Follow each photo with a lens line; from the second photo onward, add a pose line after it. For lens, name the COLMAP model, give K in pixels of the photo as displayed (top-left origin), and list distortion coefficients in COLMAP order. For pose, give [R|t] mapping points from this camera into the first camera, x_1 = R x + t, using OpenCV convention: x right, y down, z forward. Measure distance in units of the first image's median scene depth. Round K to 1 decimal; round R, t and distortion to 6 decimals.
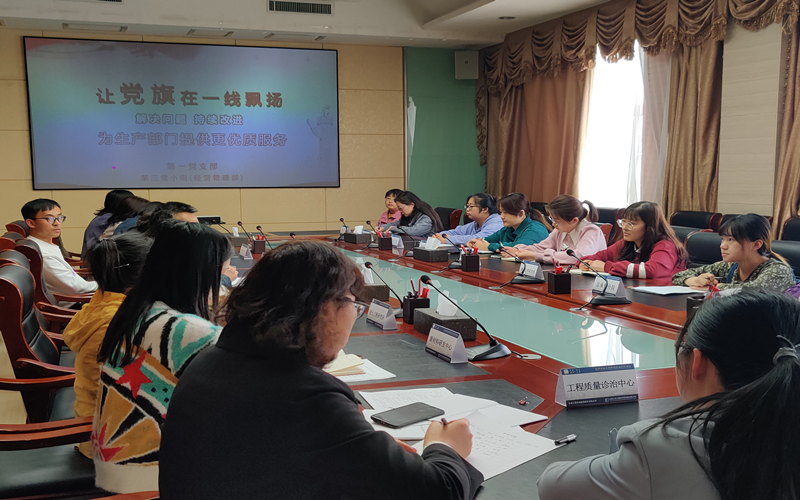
lens RADIAL K [[891.3, 0, 400.0], [0, 891.3, 250.0], [0, 0, 1]] dist [0.047424, -0.032647]
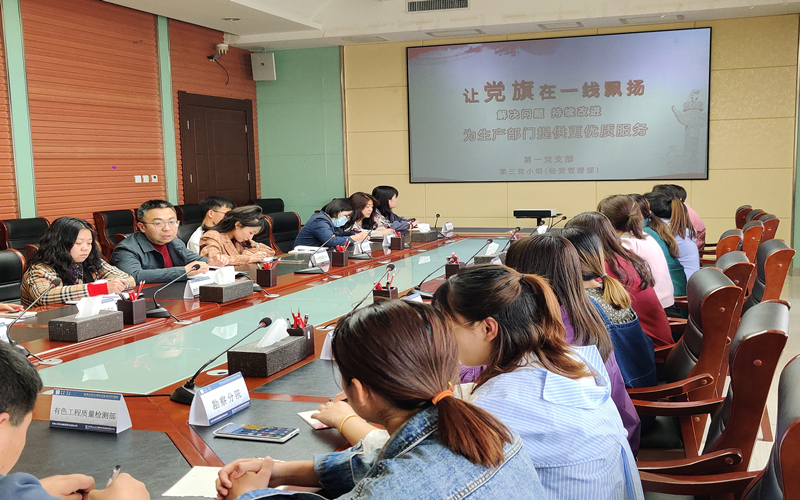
lens RADIAL K [[891.3, 0, 400.0], [0, 891.3, 250.0], [0, 0, 1]] dist [0.047424, -0.032647]
pose [[0.793507, 0.048651, -0.606613, 0.260232], [-0.039171, 0.998815, 0.028866, -0.014333], [0.607299, 0.000857, 0.794473, 0.098041]]
